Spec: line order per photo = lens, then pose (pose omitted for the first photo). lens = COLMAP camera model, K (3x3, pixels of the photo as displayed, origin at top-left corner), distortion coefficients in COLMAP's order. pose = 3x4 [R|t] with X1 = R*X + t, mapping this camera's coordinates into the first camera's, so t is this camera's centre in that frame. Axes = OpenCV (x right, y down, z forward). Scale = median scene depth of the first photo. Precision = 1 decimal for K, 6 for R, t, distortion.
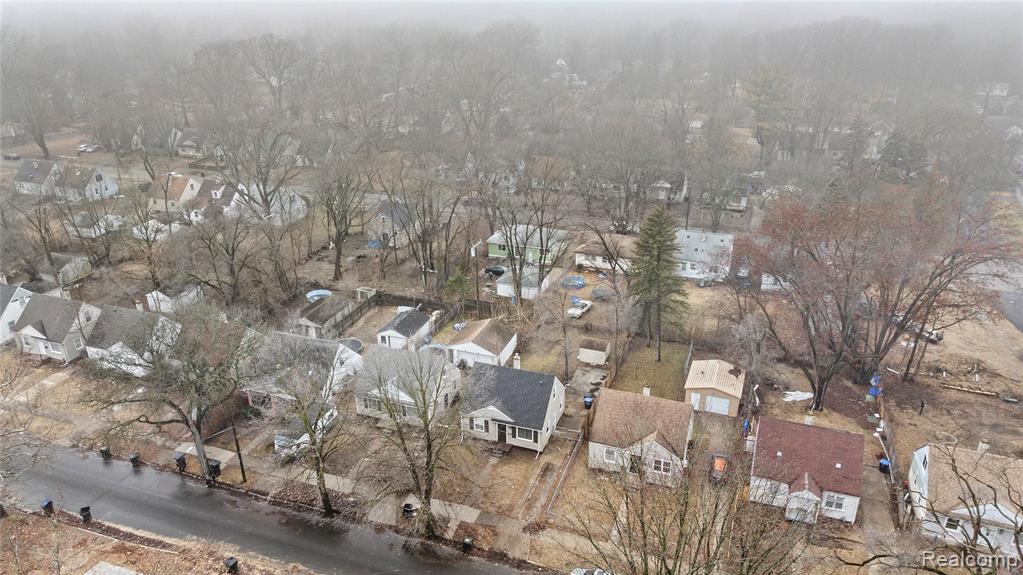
lens RADIAL K [[724.0, 0, 511.5], [0, 724.0, 287.5], [0, 0, 1]] dist [-0.051630, 0.058470]
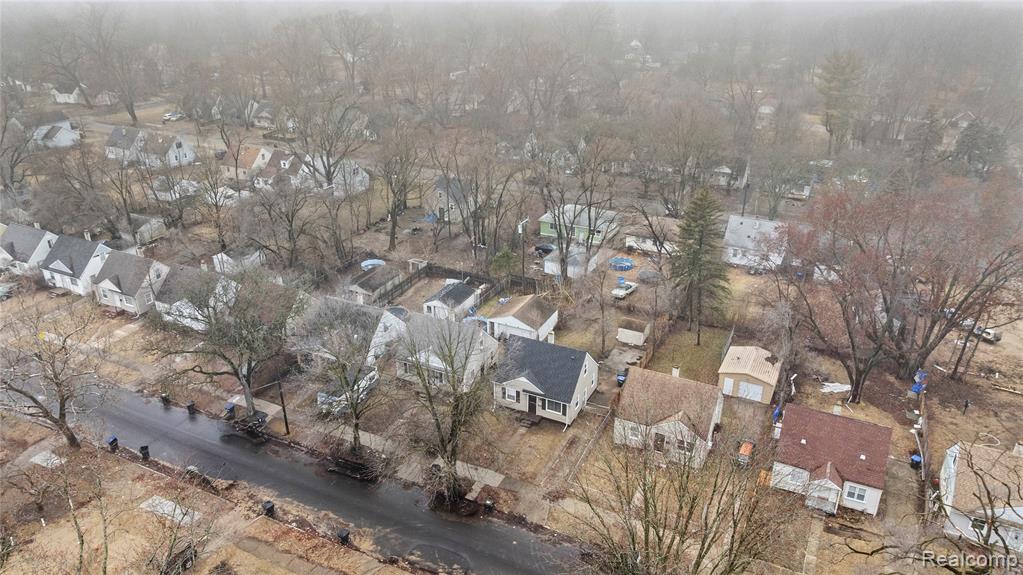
lens RADIAL K [[724.0, 0, 511.5], [0, 724.0, 287.5], [0, 0, 1]] dist [-0.051630, 0.058470]
pose [[0.994325, 0.049495, -0.094173, 0.037680], [-0.047051, 0.998500, 0.028003, 0.006268], [0.095417, -0.023413, 0.995162, -0.020190]]
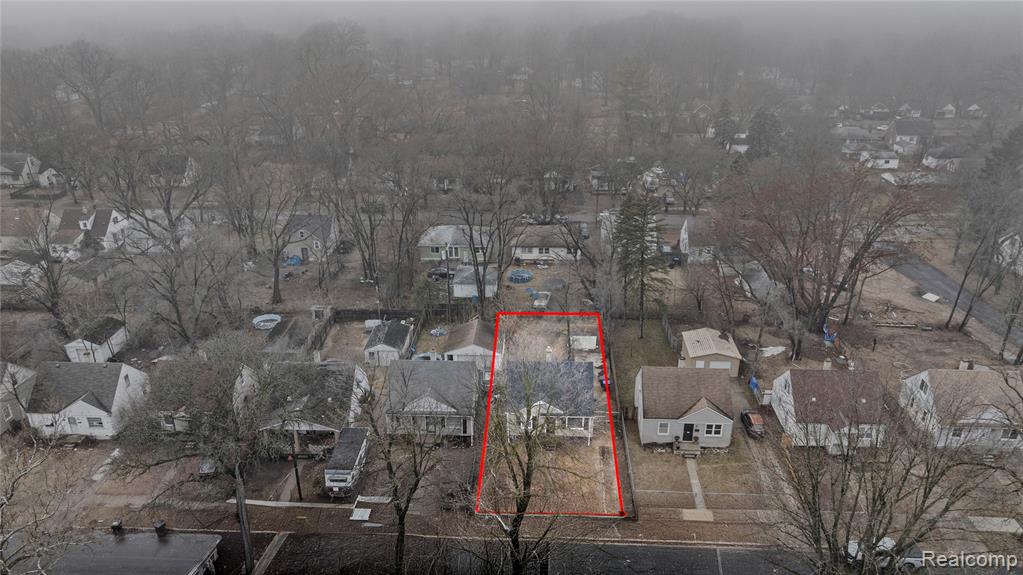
lens RADIAL K [[724.0, 0, 511.5], [0, 724.0, 287.5], [0, 0, 1]] dist [-0.051630, 0.058470]
pose [[0.954577, -0.117825, 0.273679, -0.260451], [0.117729, 0.992903, 0.016834, -0.011859], [-0.273720, 0.016151, 0.961674, 0.034099]]
